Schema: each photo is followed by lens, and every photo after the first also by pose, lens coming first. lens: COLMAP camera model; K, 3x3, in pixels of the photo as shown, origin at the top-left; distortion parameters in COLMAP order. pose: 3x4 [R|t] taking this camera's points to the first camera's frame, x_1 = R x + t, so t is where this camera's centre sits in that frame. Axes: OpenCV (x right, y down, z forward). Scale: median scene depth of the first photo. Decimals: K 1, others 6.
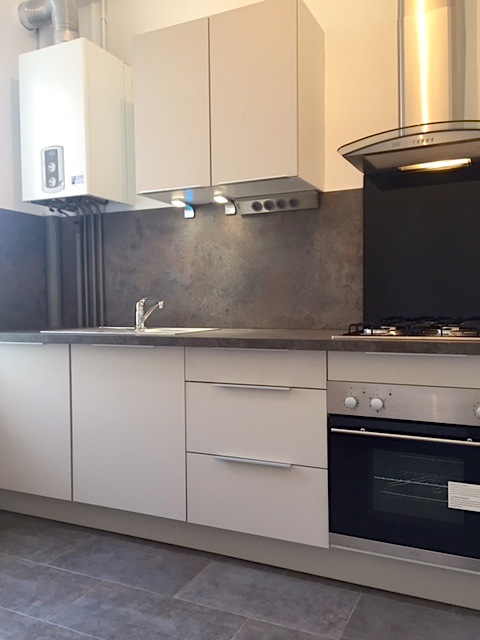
lens RADIAL K [[550.4, 0, 240.4], [0, 550.4, 317.2], [0, 0, 1]] dist [0.045247, -0.016103]
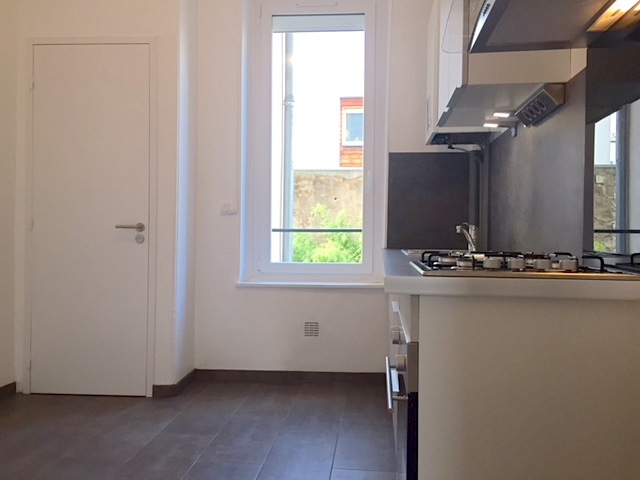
lens RADIAL K [[550.4, 0, 320.0], [0, 550.4, 238.9], [0, 0, 1]] dist [0.045247, -0.016103]
pose [[0.332175, 0.035052, -0.942566, 0.941383], [-0.040844, 0.998906, 0.022753, -0.021085], [0.942333, 0.030940, 0.333243, 0.502160]]
